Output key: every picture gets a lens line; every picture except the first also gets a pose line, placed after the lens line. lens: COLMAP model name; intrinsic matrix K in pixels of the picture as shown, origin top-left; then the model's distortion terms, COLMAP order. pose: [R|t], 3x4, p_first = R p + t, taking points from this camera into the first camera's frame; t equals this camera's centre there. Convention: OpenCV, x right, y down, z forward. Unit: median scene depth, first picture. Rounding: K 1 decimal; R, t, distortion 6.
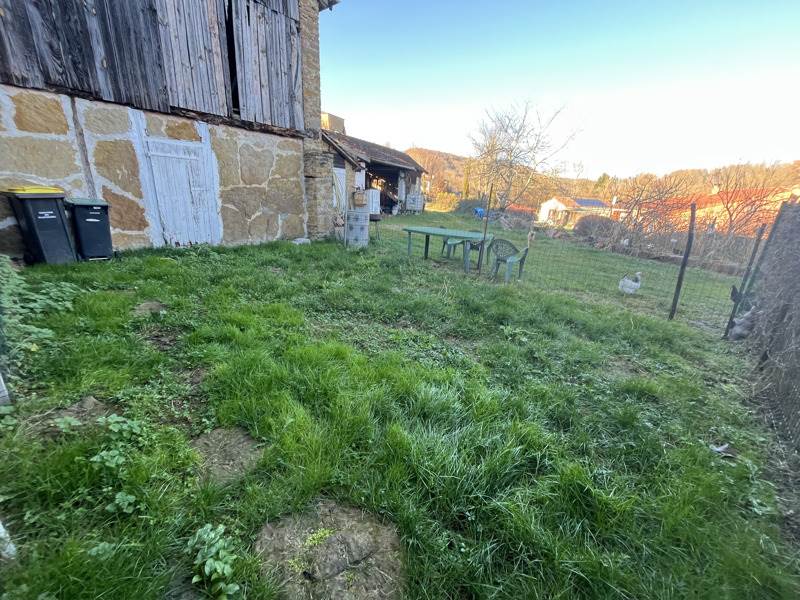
lens RADIAL K [[320.0, 0, 400.0], [0, 320.0, 300.0], [0, 0, 1]] dist [0.000315, 0.000214]
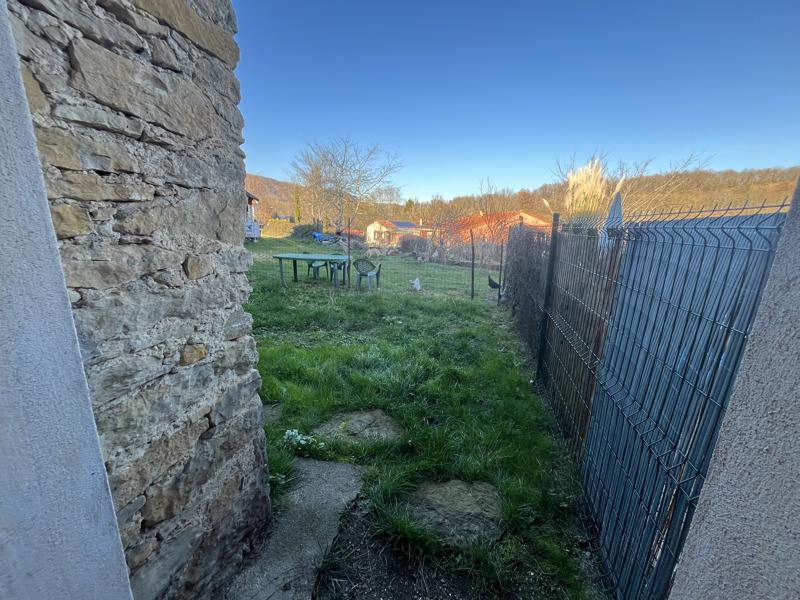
lens RADIAL K [[320.0, 0, 400.0], [0, 320.0, 300.0], [0, 0, 1]] dist [0.000315, 0.000214]
pose [[0.873065, -0.136868, 0.468002, -0.134319], [0.168733, 0.985302, -0.026620, 0.026819], [-0.457480, 0.102209, 0.883327, -0.151195]]
